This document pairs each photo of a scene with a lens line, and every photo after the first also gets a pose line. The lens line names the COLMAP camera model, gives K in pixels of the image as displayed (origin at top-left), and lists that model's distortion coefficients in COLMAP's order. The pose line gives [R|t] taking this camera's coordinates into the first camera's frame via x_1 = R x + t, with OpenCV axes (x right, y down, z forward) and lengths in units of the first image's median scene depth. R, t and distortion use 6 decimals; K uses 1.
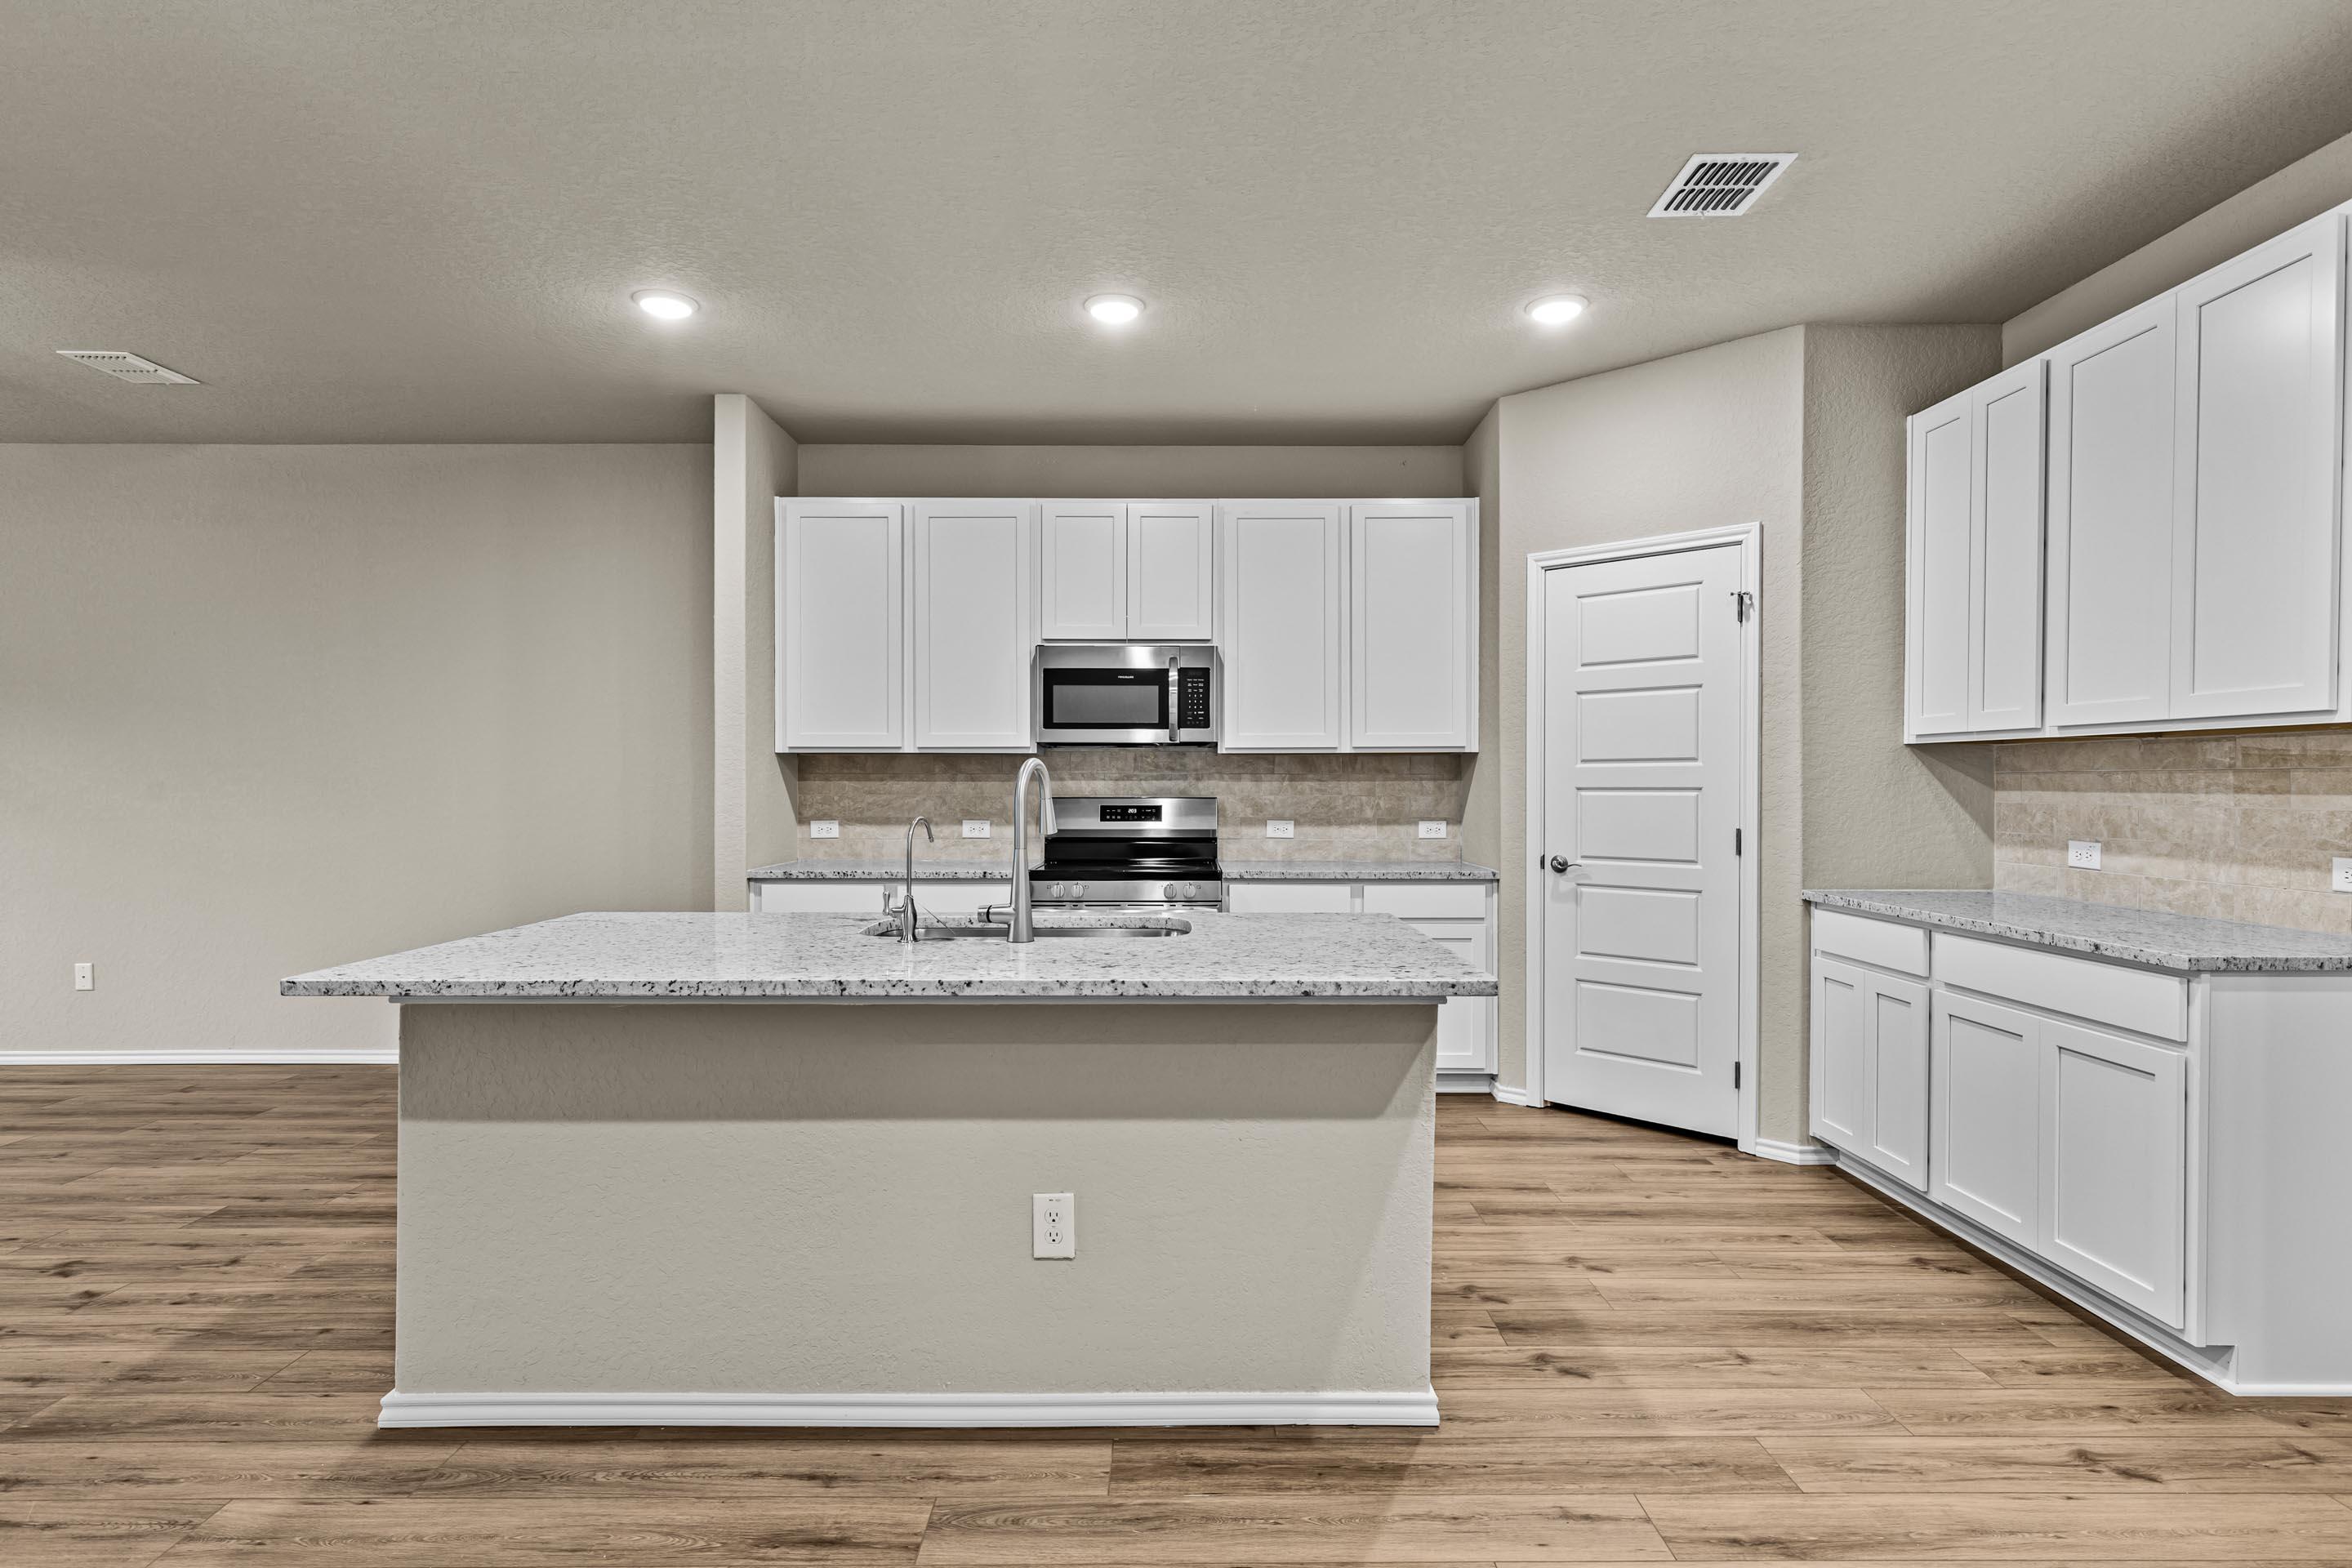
lens RADIAL K [[1182.7, 0, 1192.0], [0, 1182.7, 792.3], [0, 0, 1]] dist [0.002095, -0.000415]
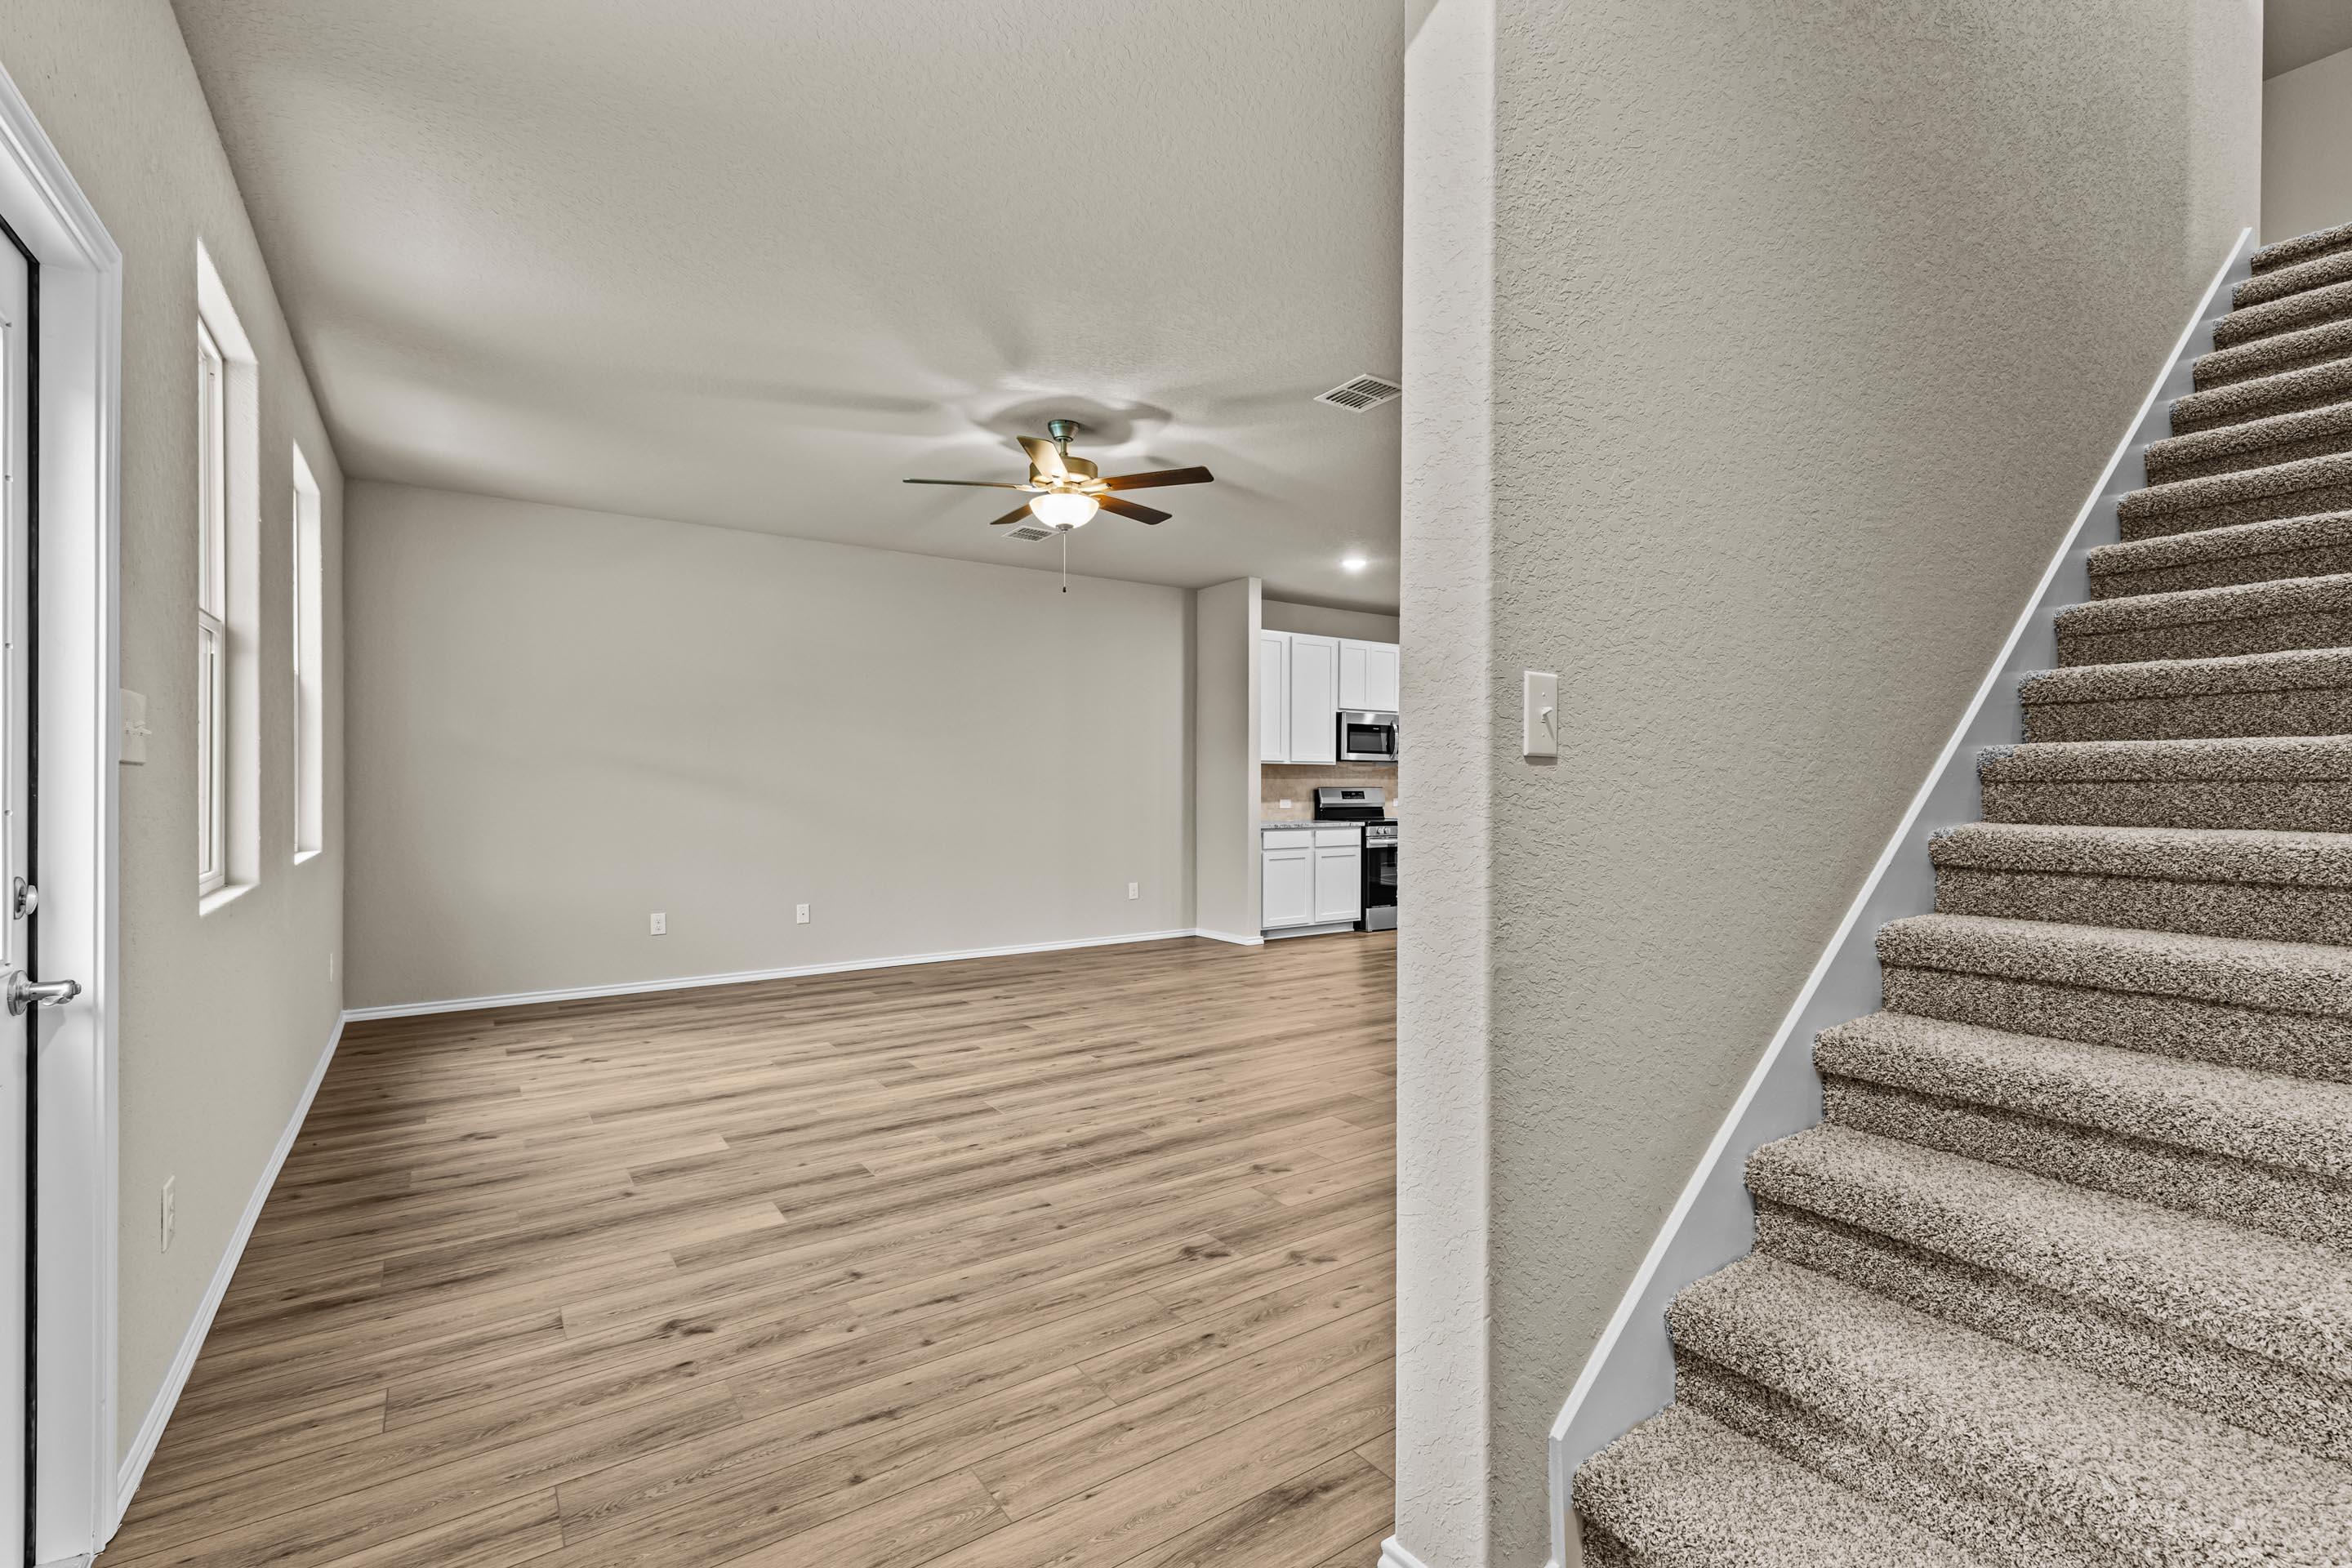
lens RADIAL K [[1051.5, 0, 1183.6], [0, 1051.5, 781.1], [0, 0, 1]] dist [0.004837, -0.000258]
pose [[0.828007, 0.001601, 0.560716, -1.661547], [0.001852, 0.999983, -0.005592, 0.004656], [-0.560715, 0.005669, 0.827989, -0.407971]]
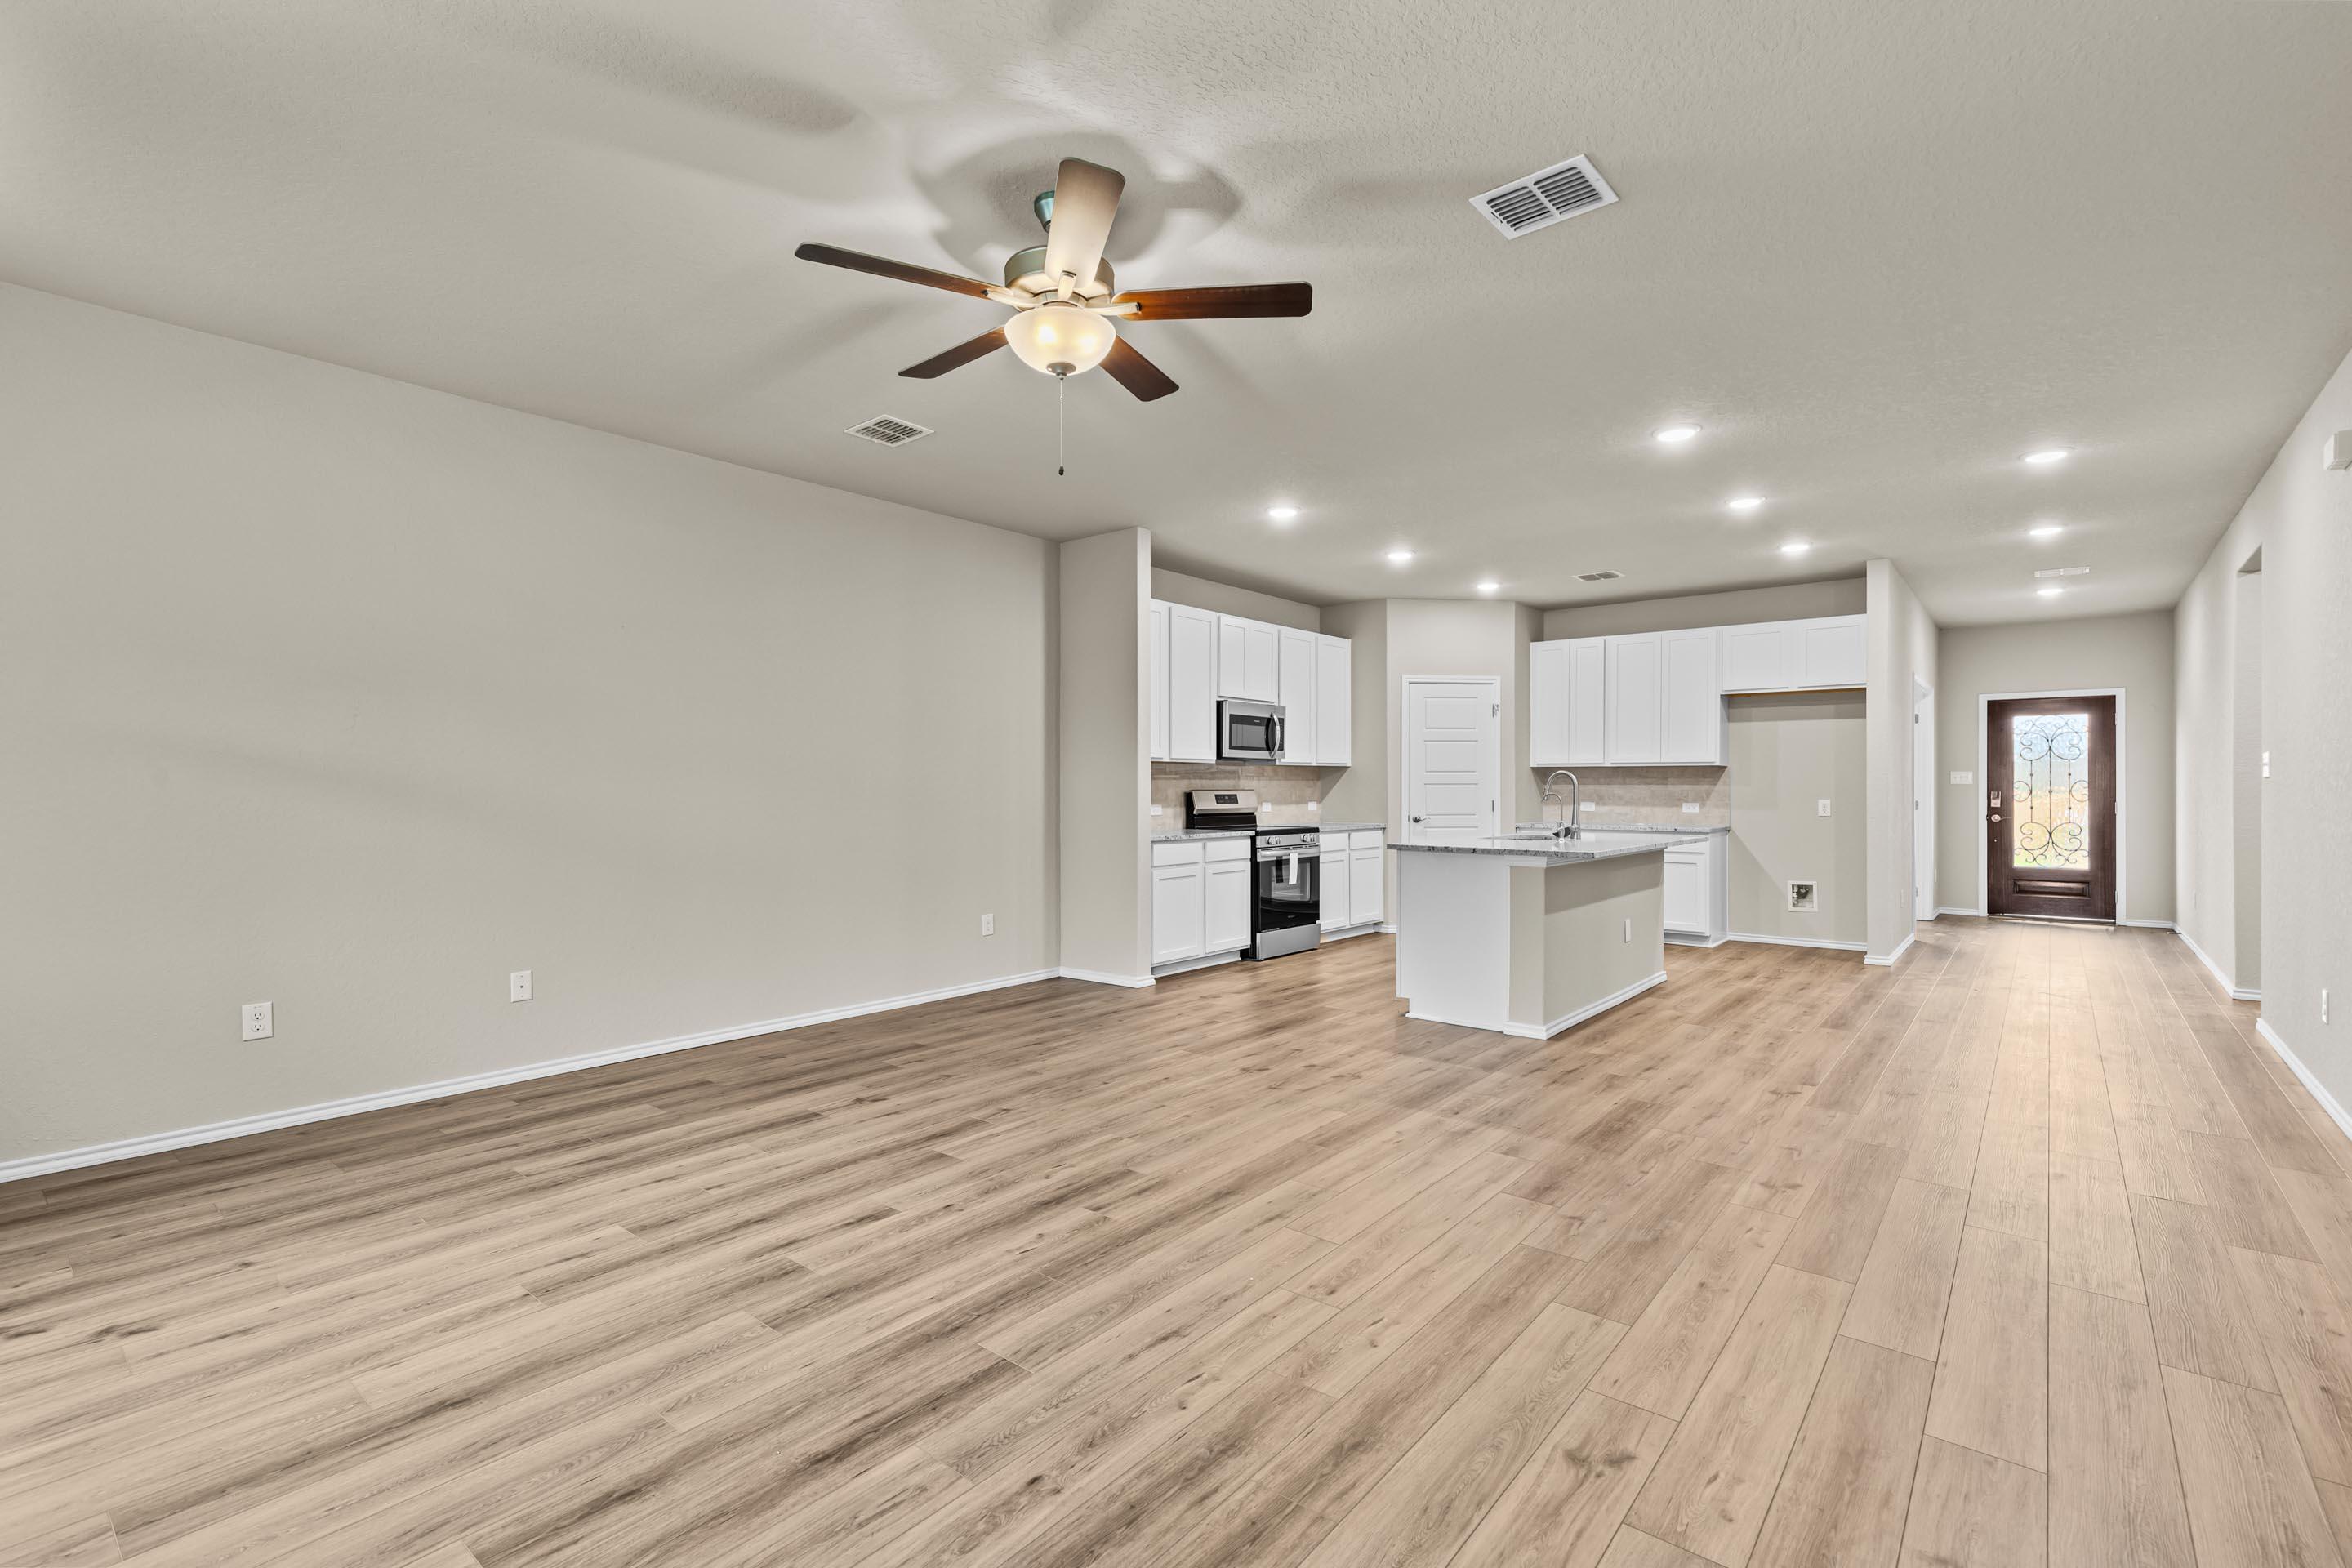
lens RADIAL K [[1051.5, 0, 1179.4], [0, 1051.5, 784.8], [0, 0, 1]] dist [0.004837, -0.000258]
pose [[0.644405, 0.000135, 0.764685, -1.619666], [0.005877, 0.999970, -0.005129, 0.005962], [-0.764662, 0.007799, 0.644384, 0.091870]]
